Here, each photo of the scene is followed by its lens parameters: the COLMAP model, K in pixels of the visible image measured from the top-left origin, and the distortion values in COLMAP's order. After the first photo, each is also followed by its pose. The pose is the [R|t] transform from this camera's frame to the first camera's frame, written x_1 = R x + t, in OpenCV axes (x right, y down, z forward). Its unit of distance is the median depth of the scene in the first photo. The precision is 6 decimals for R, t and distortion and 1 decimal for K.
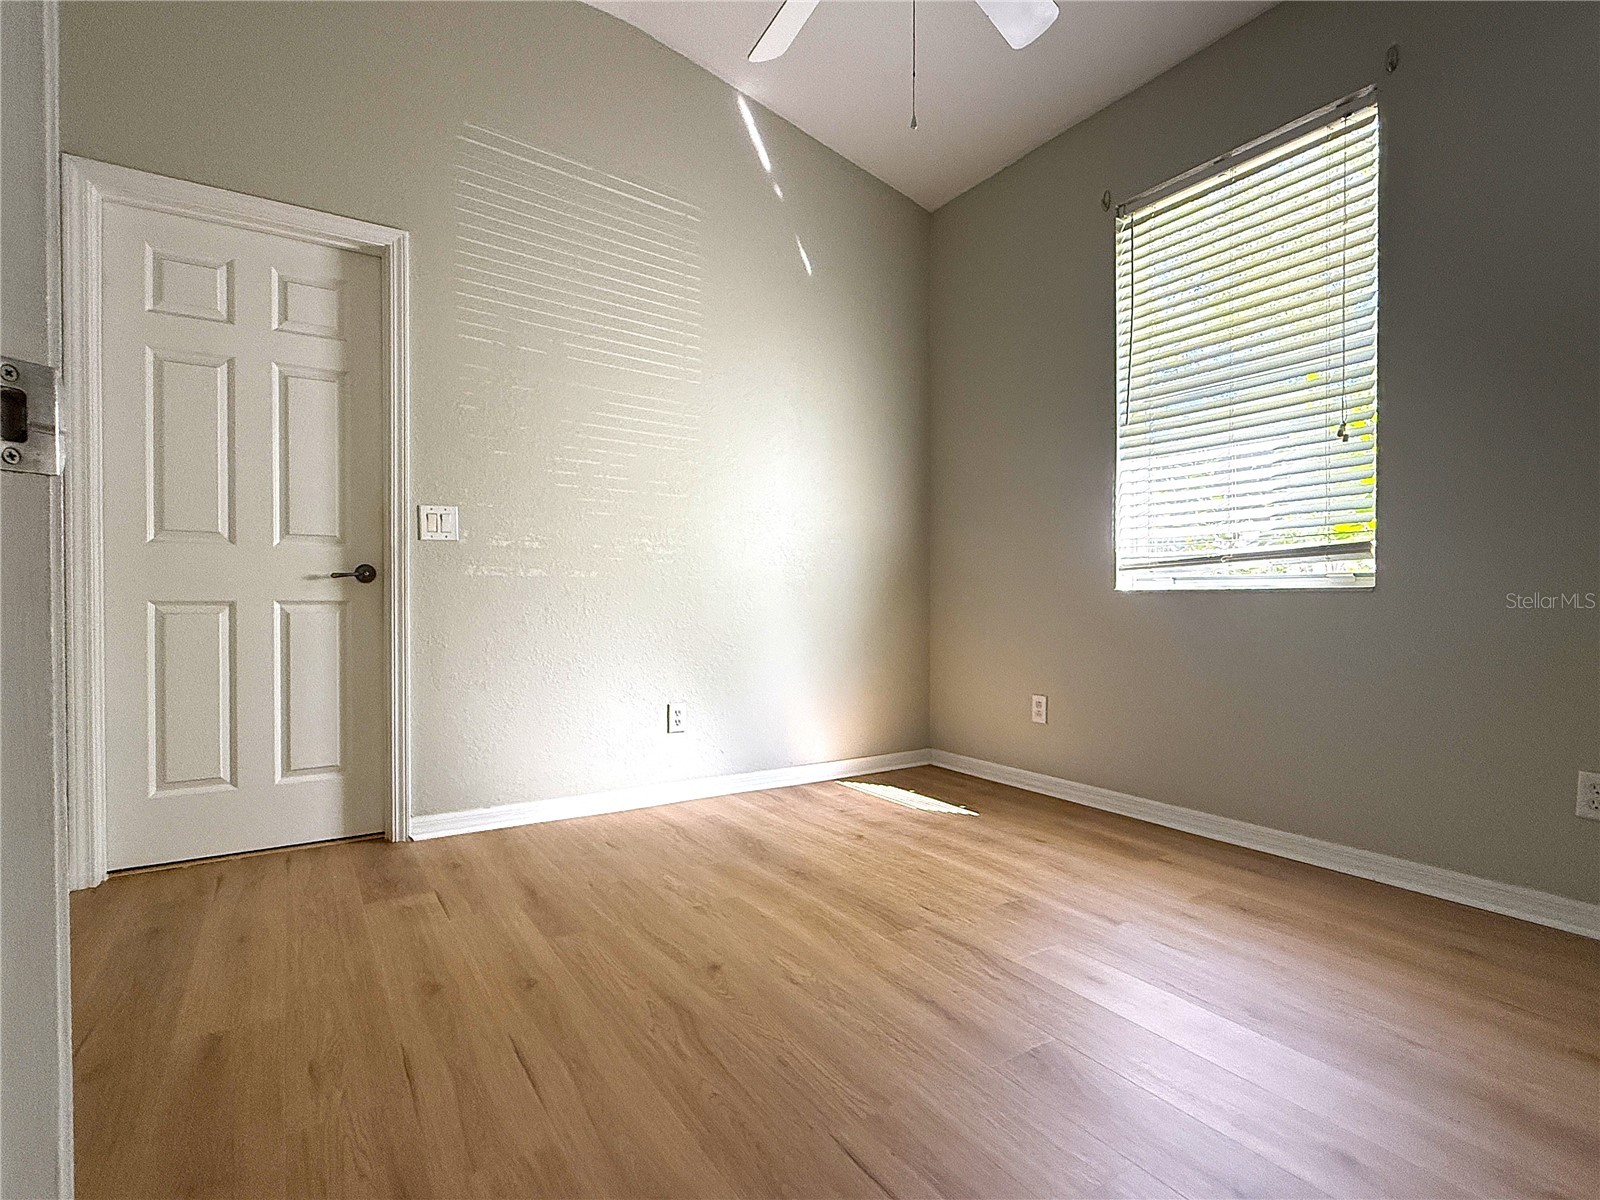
lens RADIAL K [[792.2, 0, 800.0], [0, 792.2, 600.0], [0, 0, 1]] dist [-0.001250, 0.000166]
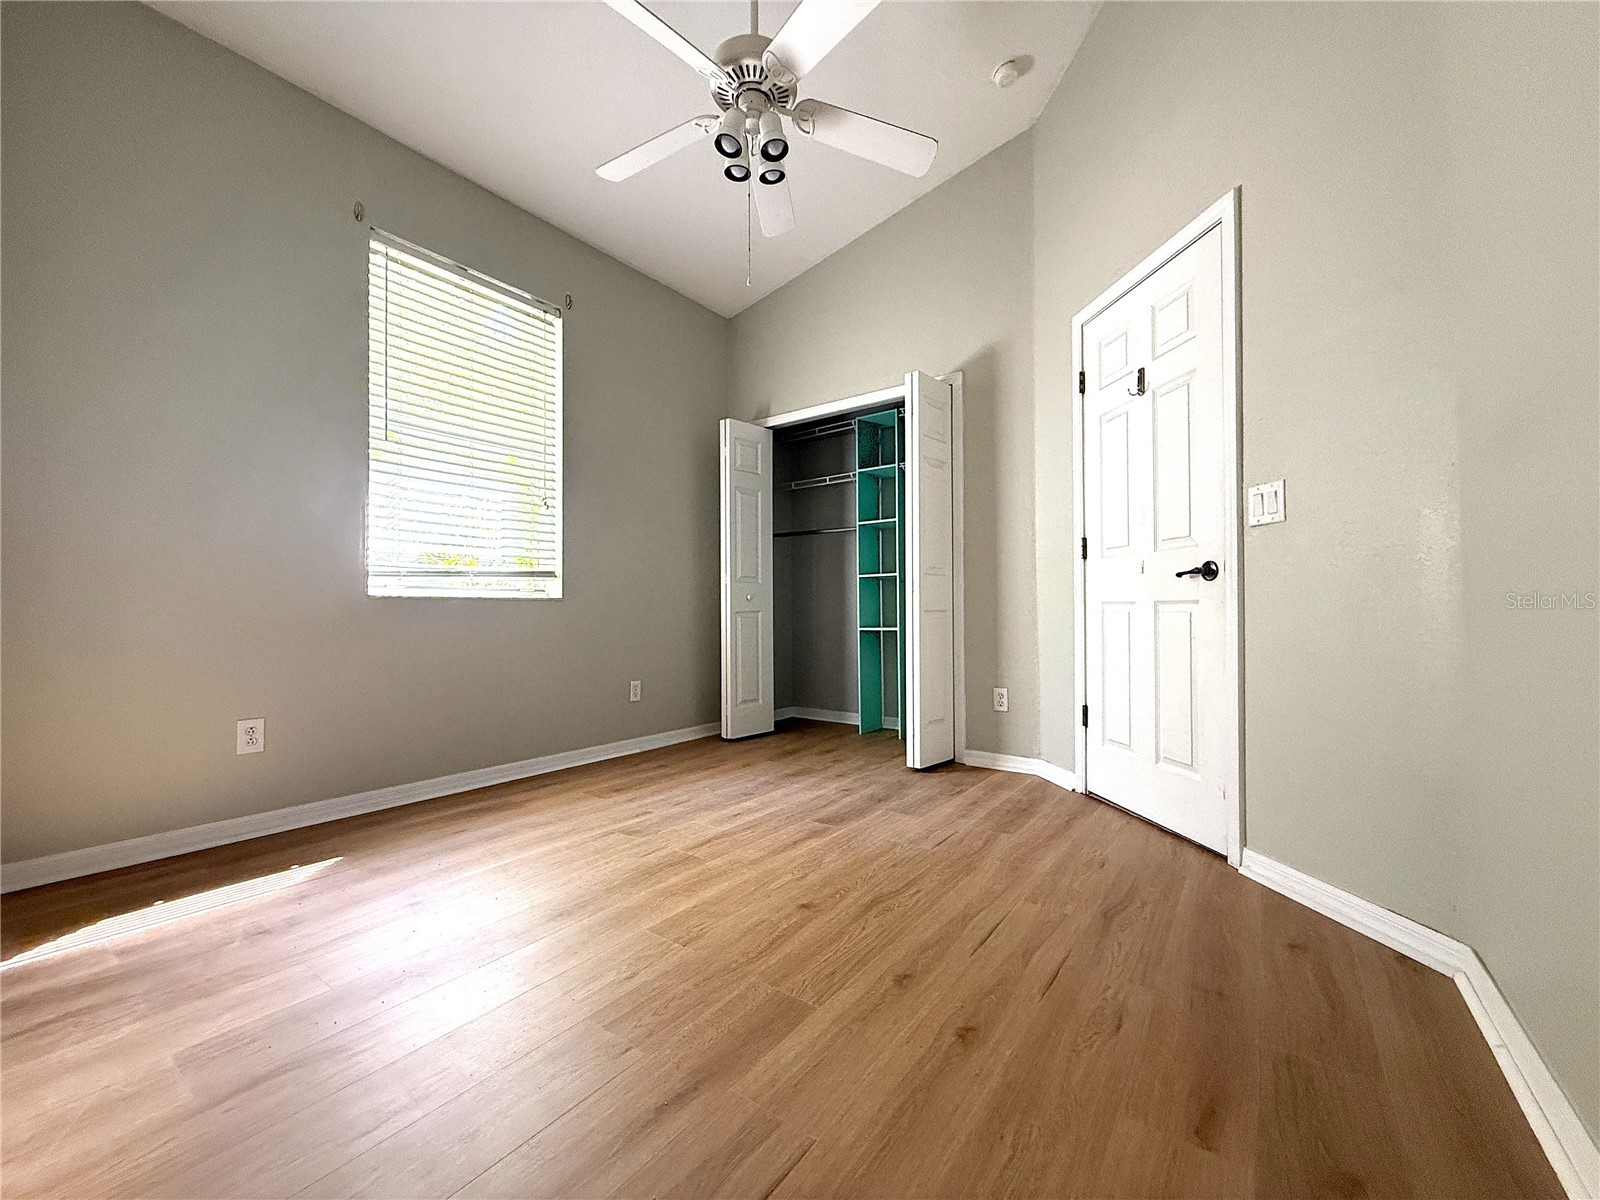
lens RADIAL K [[642.6, 0, 800.0], [0, 642.6, 600.0], [0, 0, 1]] dist [0.001775, 0.000262]
pose [[-0.360341, 0.019202, 0.932623, -0.720778], [0.005337, 0.999814, -0.018524, 0.015258], [-0.932805, -0.001698, -0.360377, 0.962331]]
